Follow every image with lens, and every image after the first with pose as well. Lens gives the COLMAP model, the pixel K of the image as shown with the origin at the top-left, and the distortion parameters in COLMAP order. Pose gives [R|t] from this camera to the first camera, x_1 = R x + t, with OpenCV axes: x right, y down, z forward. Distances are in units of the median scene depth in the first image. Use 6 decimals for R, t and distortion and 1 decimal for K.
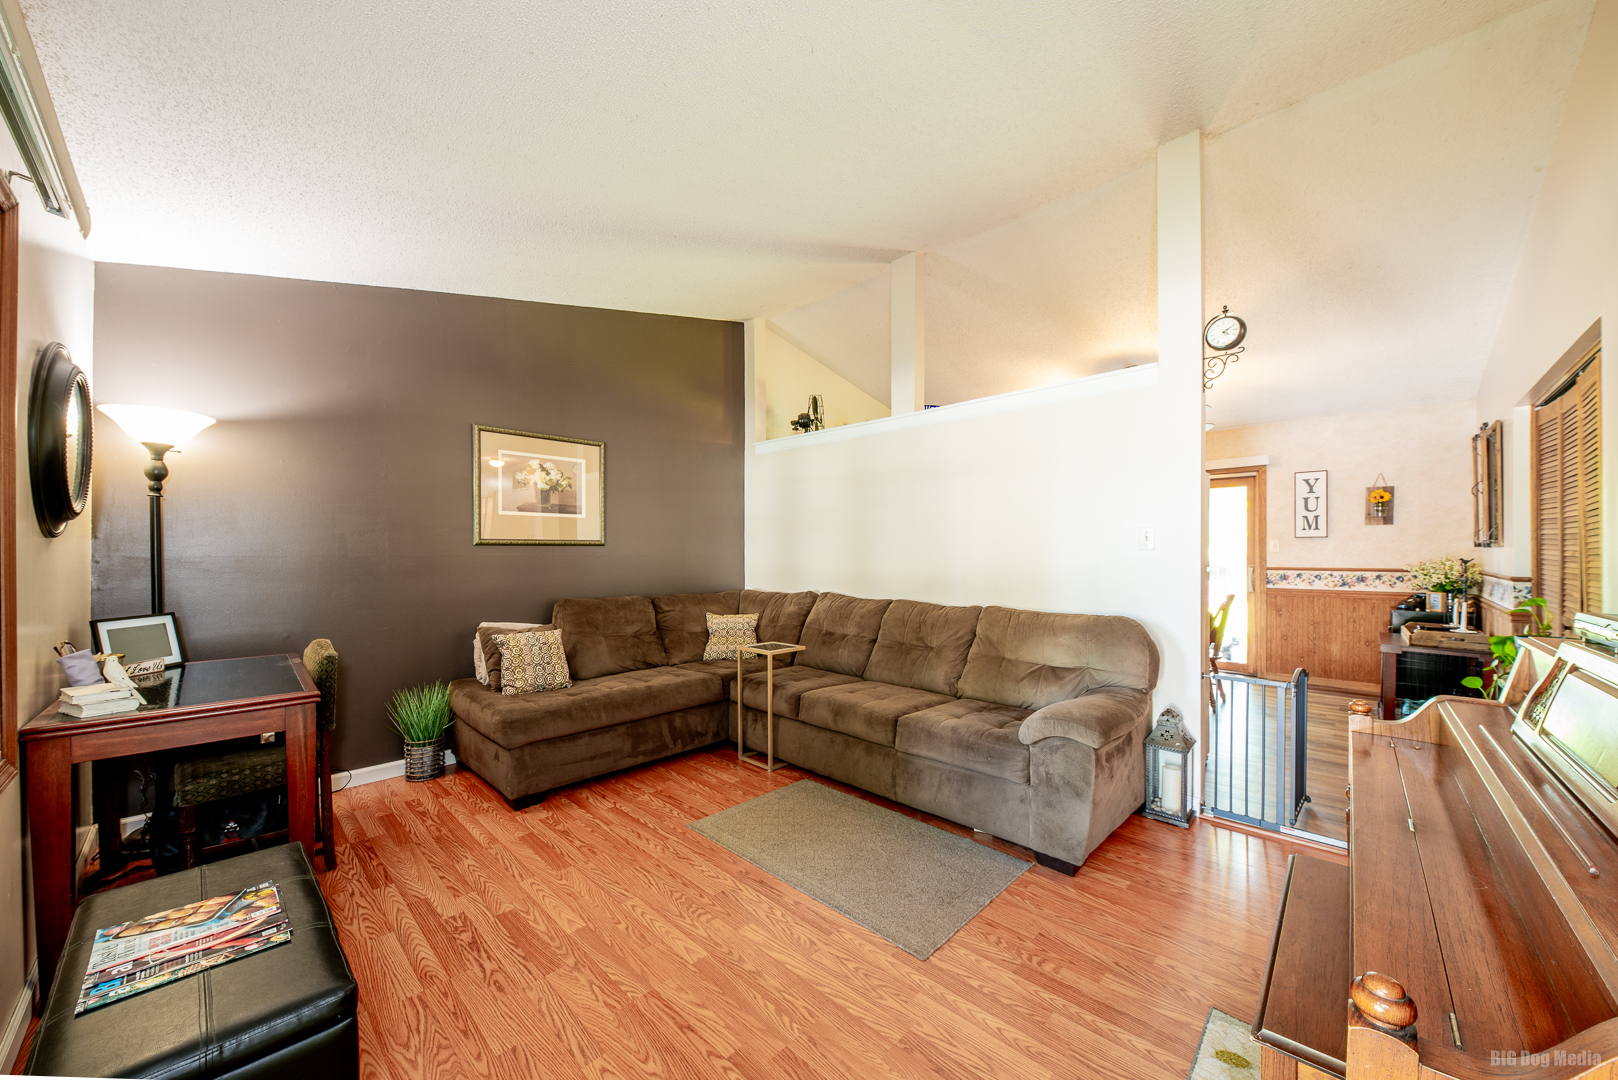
lens RADIAL K [[588.8, 0, 779.6], [0, 588.8, 552.0], [0, 0, 1]] dist [0.001097, -0.000025]
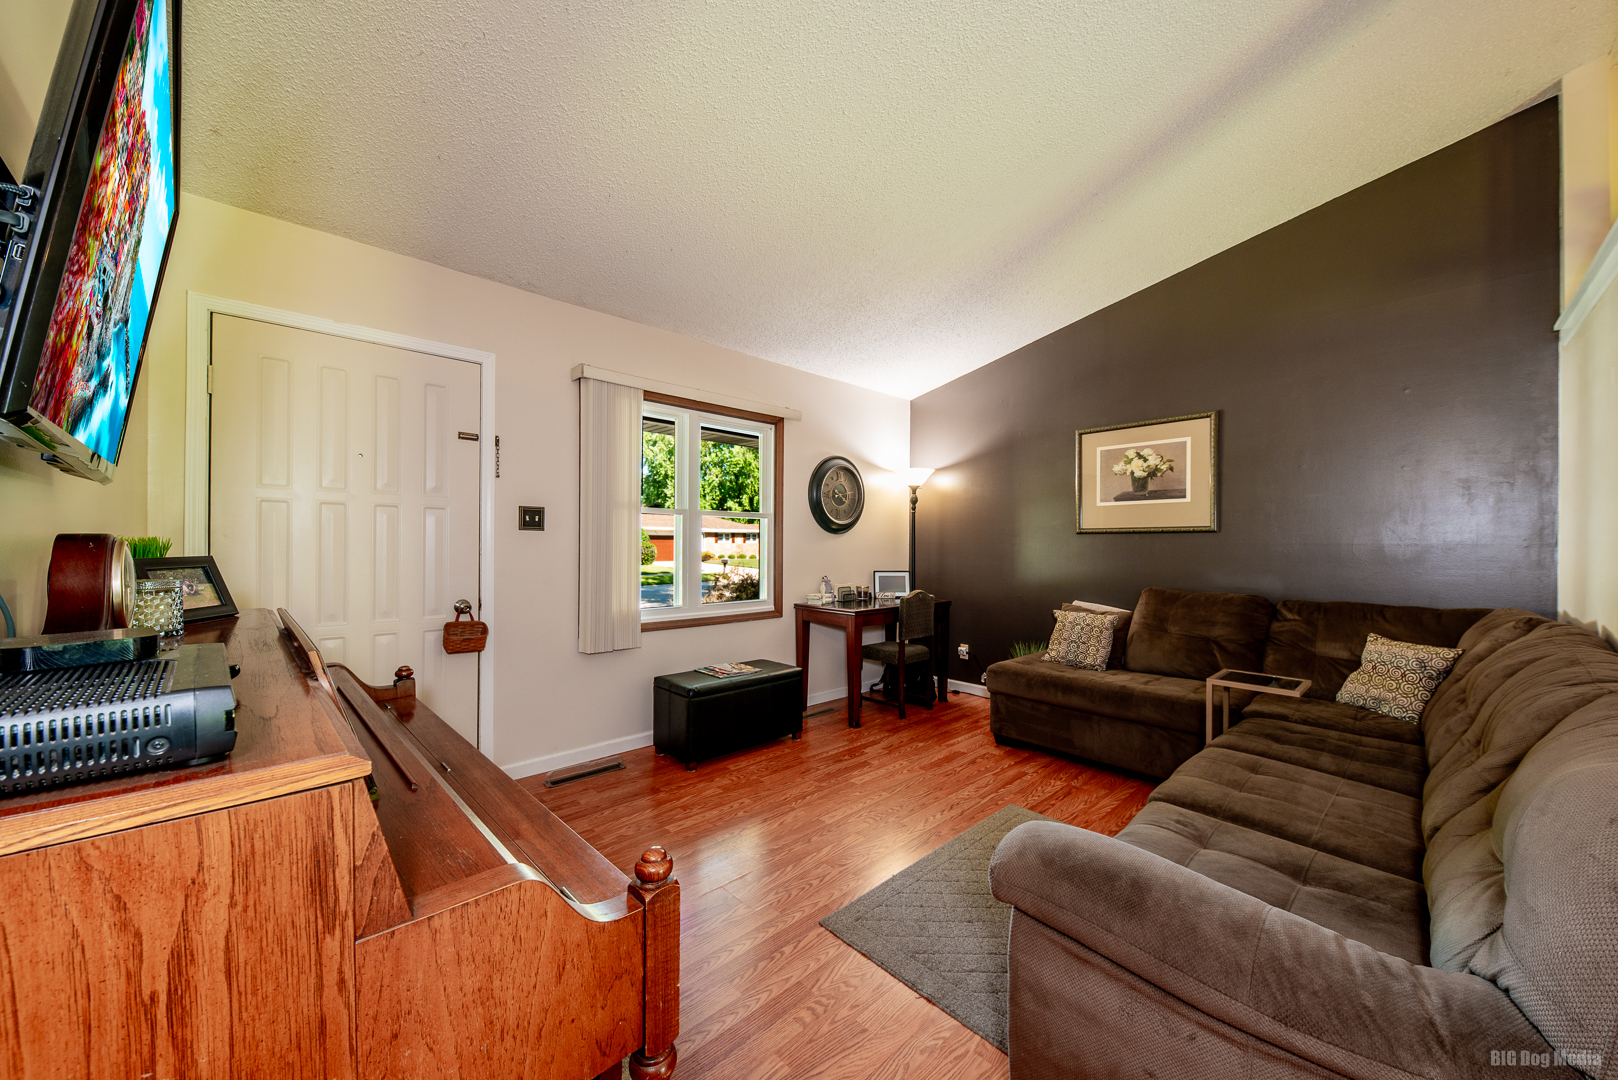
lens RADIAL K [[588.8, 0, 823.9], [0, 588.8, 538.9], [0, 0, 1]] dist [0.001097, -0.000025]
pose [[-0.022349, -0.007734, -0.999720, 0.697267], [-0.000953, 0.999970, -0.007715, 0.007987], [0.999750, 0.000781, -0.022355, 0.552072]]
